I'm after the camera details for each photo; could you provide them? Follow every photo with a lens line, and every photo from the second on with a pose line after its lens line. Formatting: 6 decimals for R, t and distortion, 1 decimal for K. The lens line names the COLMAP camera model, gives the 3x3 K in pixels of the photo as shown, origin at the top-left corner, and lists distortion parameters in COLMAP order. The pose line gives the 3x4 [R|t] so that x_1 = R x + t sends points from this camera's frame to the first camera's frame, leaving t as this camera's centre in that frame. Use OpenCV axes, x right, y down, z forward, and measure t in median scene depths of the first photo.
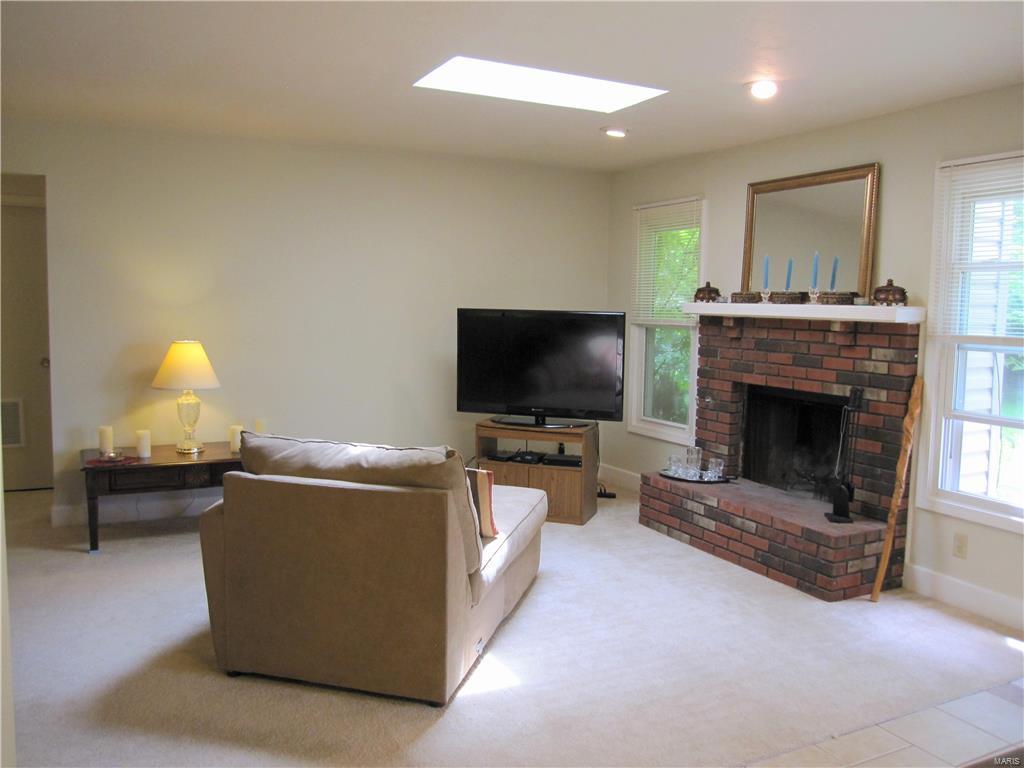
lens RADIAL K [[842.7, 0, 507.6], [0, 842.7, 381.8], [0, 0, 1]] dist [-0.078921, 0.049132]
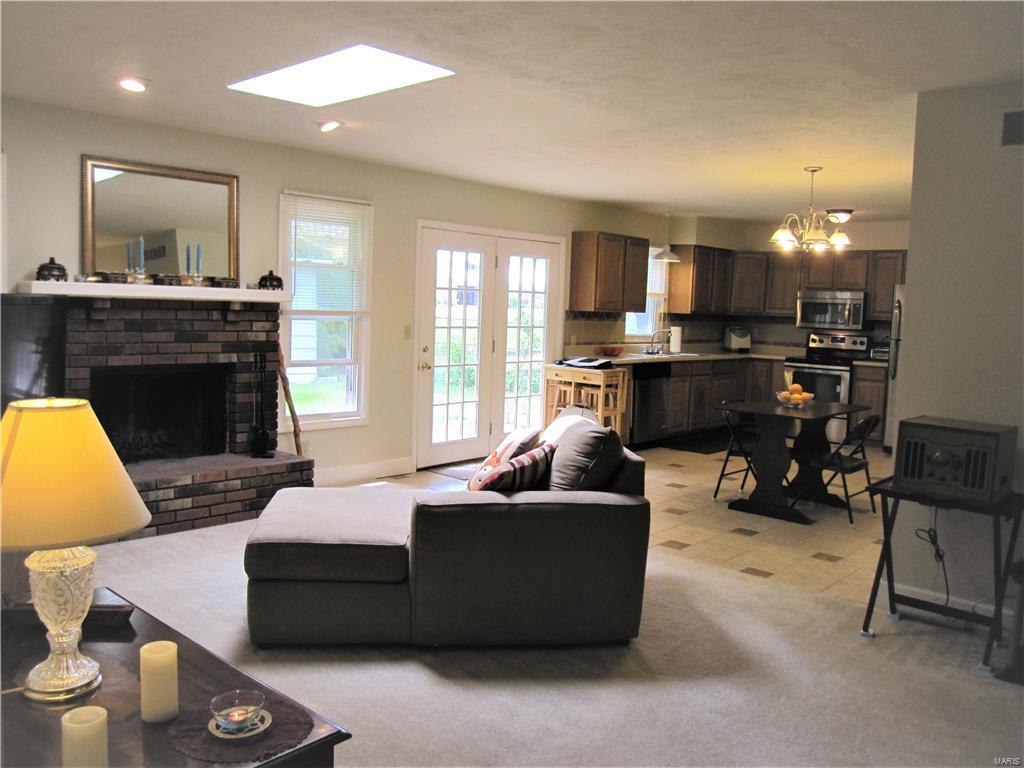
lens RADIAL K [[842.7, 0, 507.6], [0, 842.7, 387.2], [0, 0, 1]] dist [-0.078921, 0.049132]
pose [[-0.358720, -0.122184, 0.925414, -0.912110], [0.043276, 0.988153, 0.147243, -0.113451], [-0.932441, 0.092867, -0.349183, 1.077861]]
